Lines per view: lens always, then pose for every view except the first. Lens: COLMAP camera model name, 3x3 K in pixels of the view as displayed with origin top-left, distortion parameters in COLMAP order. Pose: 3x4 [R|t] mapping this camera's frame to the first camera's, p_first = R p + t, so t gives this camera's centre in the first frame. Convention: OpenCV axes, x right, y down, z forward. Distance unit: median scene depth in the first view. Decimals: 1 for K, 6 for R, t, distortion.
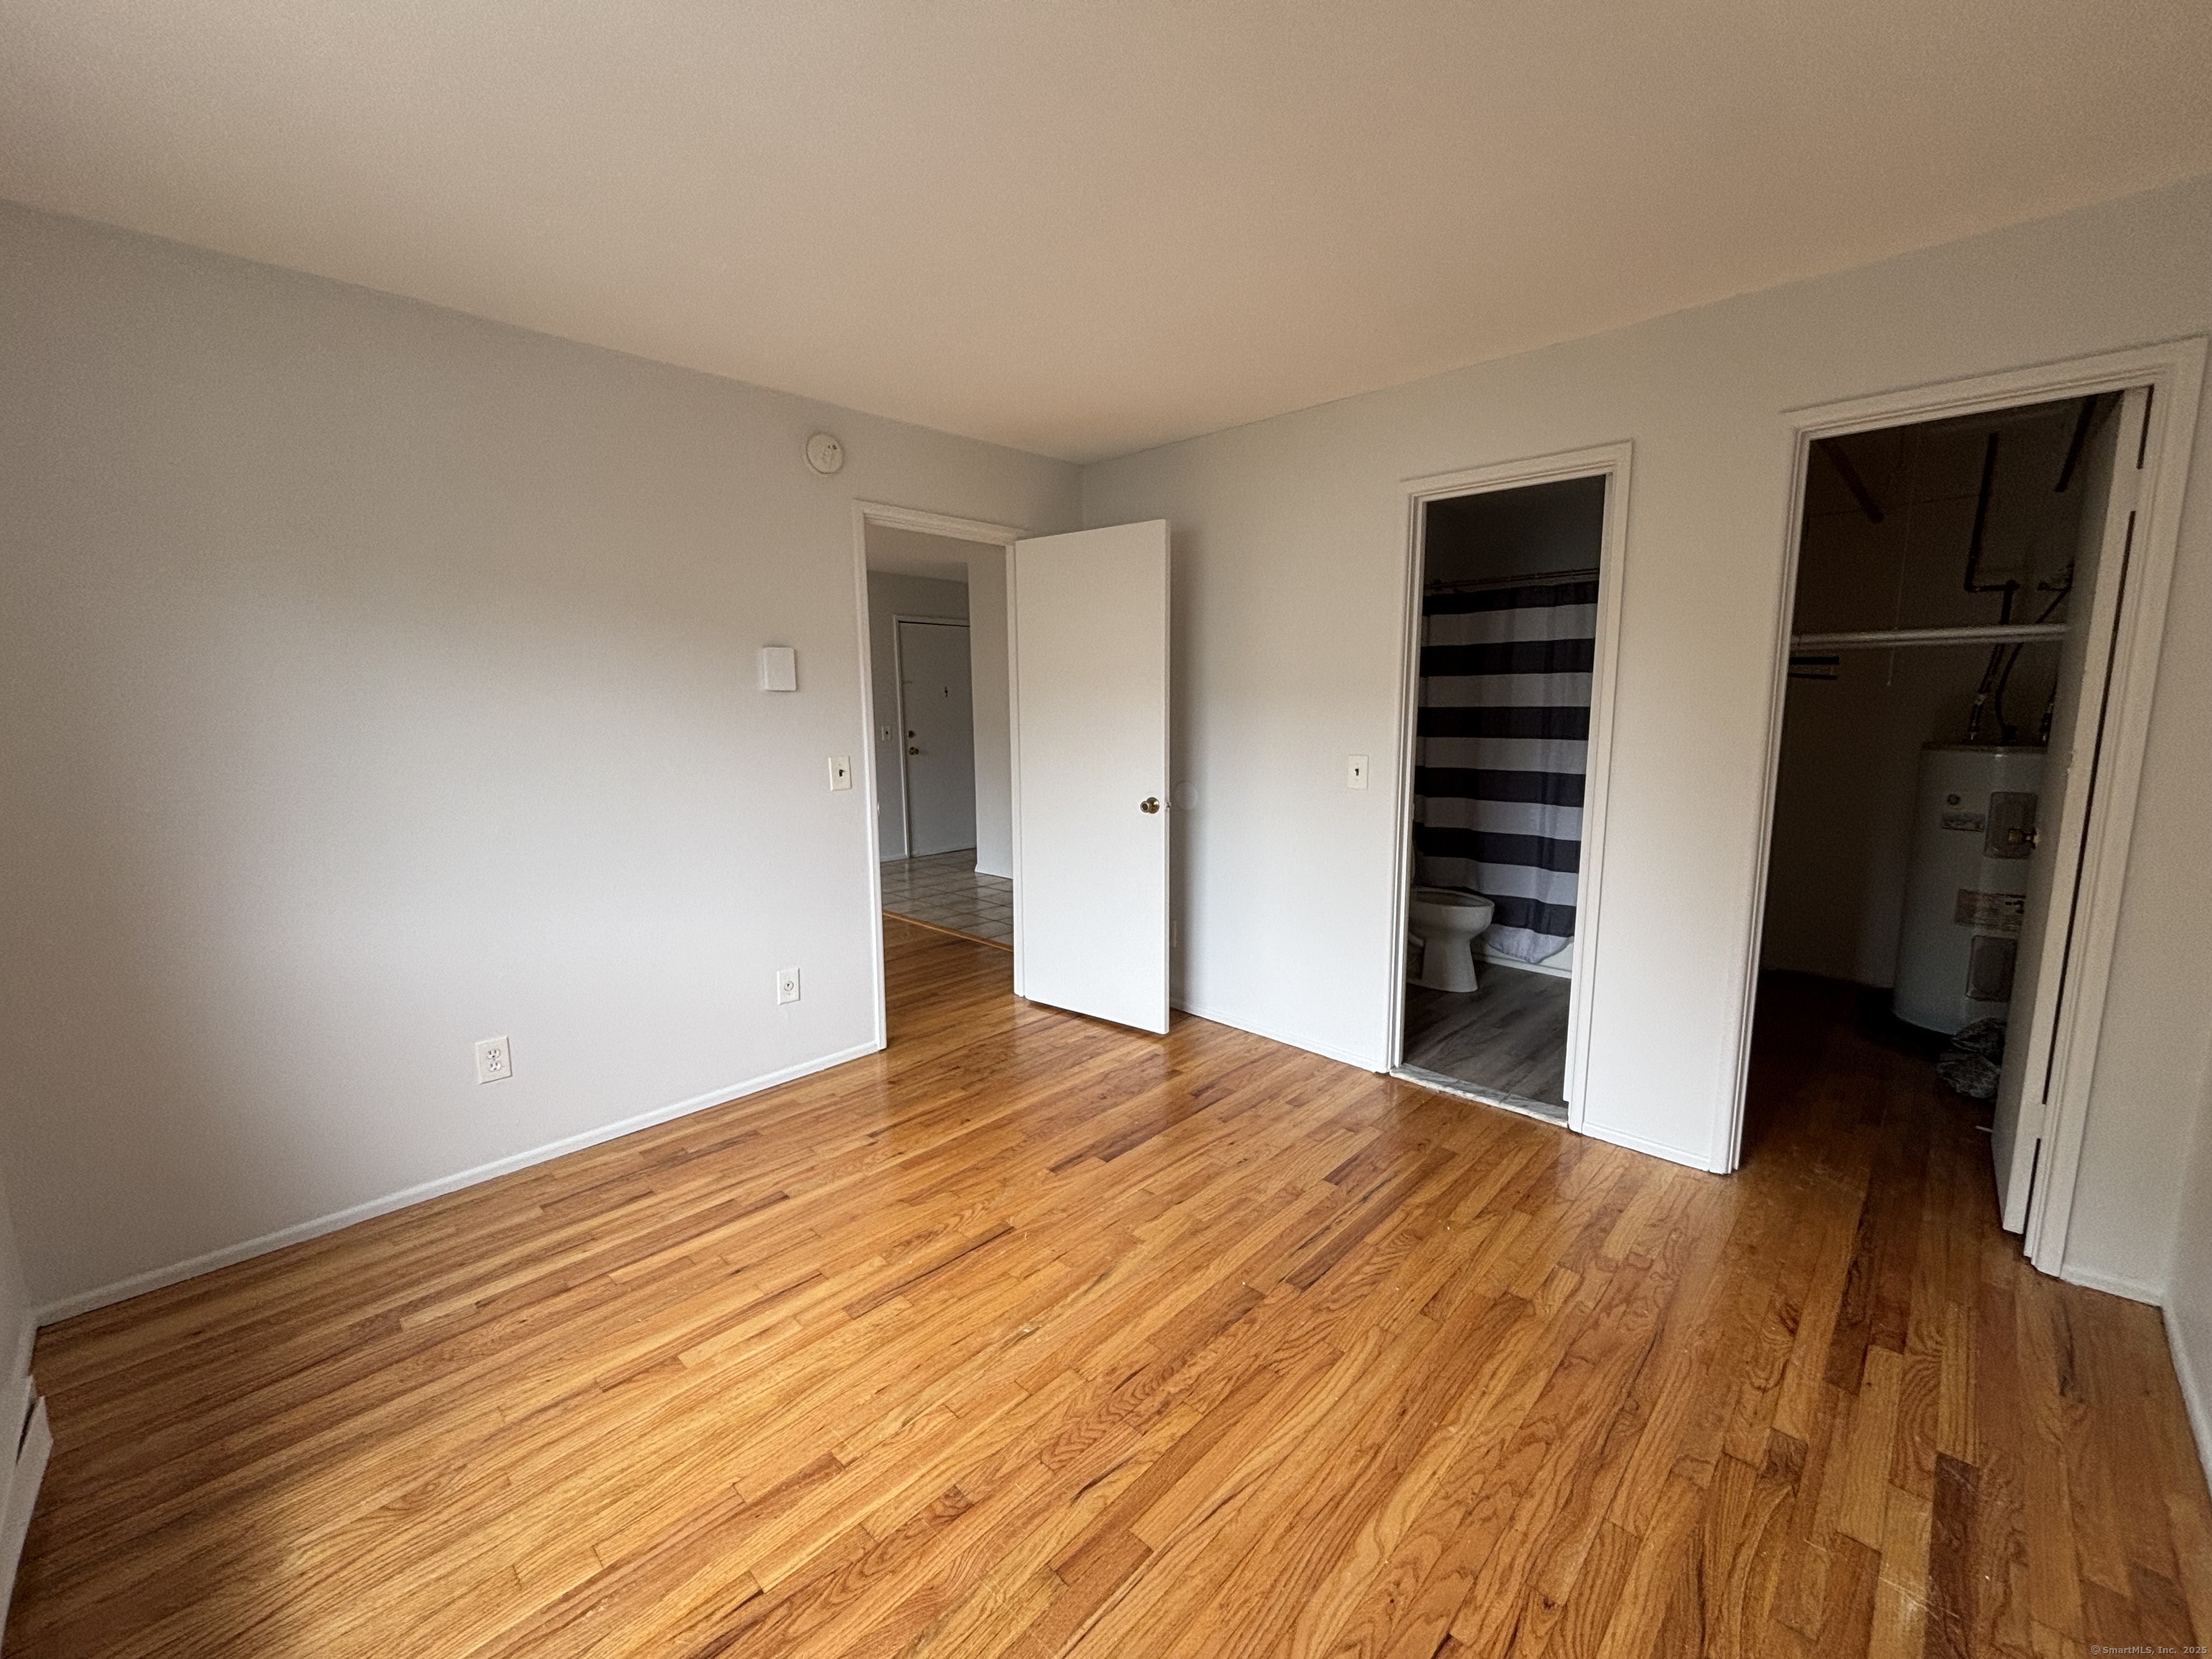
lens RADIAL K [[911.6, 0, 1142.0], [0, 911.6, 830.7], [0, 0, 1]] dist [-0.000153, 0.015872]
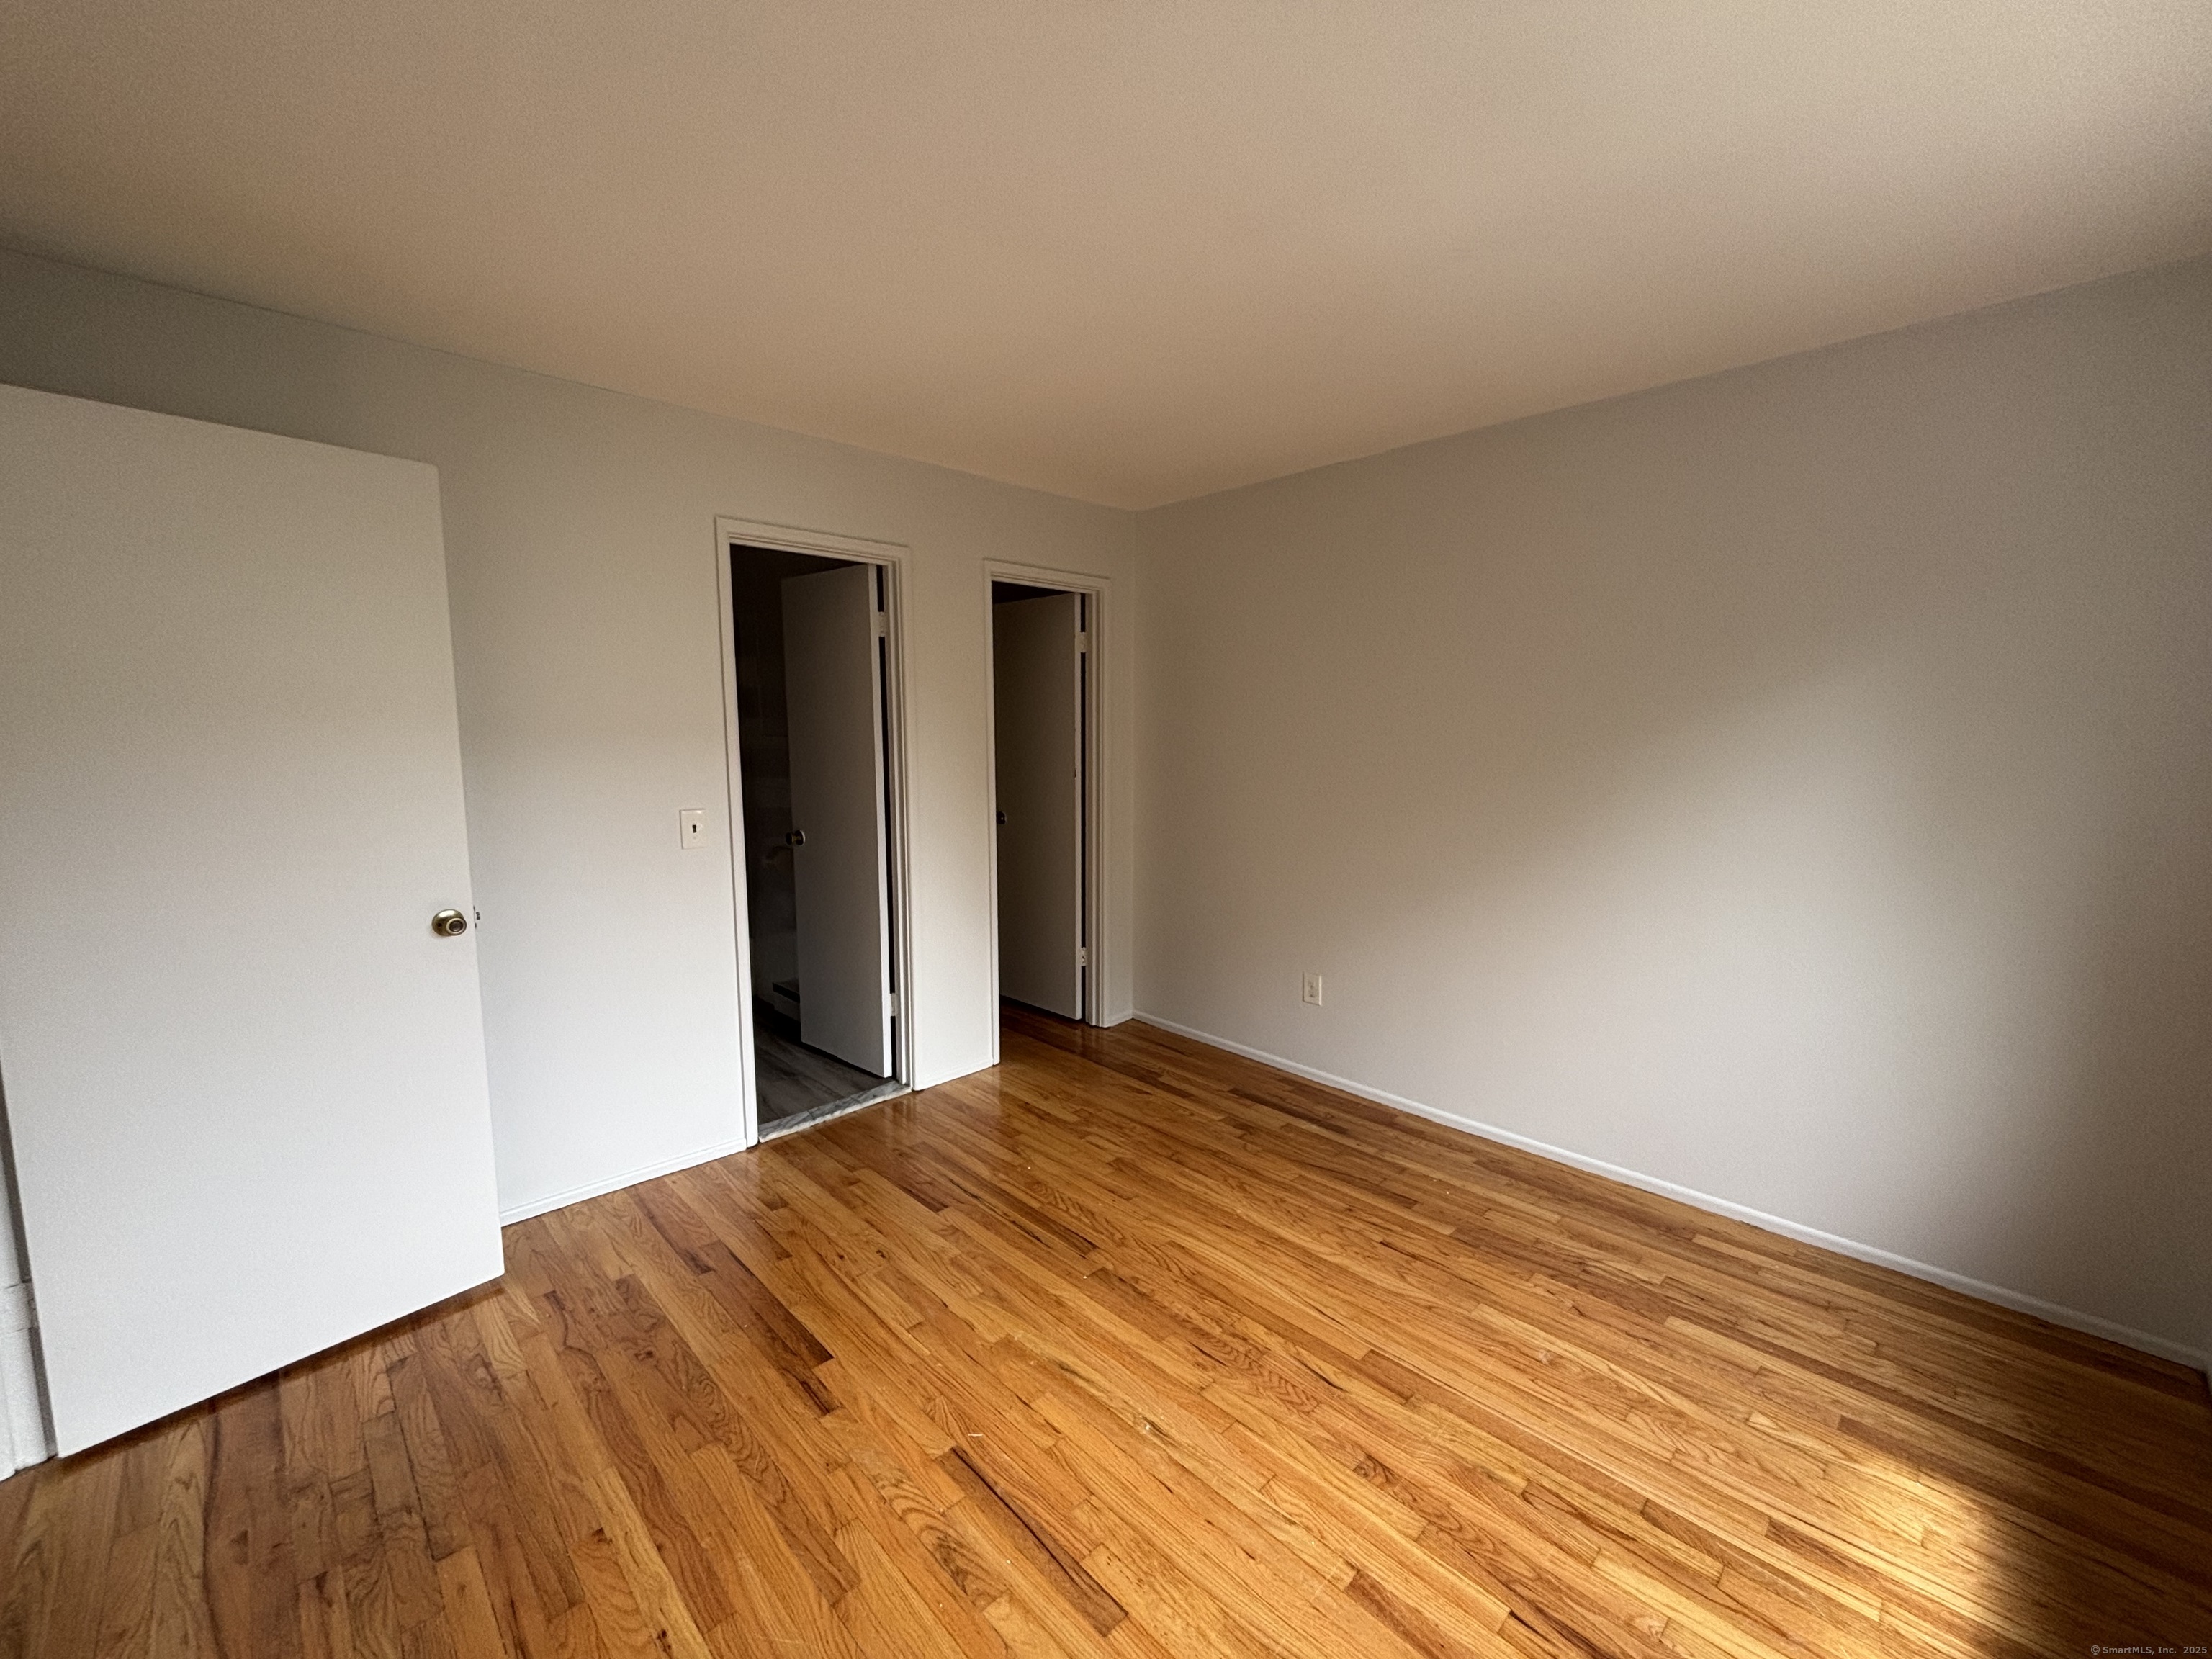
lens RADIAL K [[888.3, 0, 1091.6], [0, 888.3, 829.2], [0, 0, 1]] dist [-0.000691, 0.014780]
pose [[0.070743, -0.111529, 0.991240, -0.985297], [0.150623, 0.983530, 0.099912, -0.155071], [-0.986057, 0.142235, 0.086376, 0.913428]]
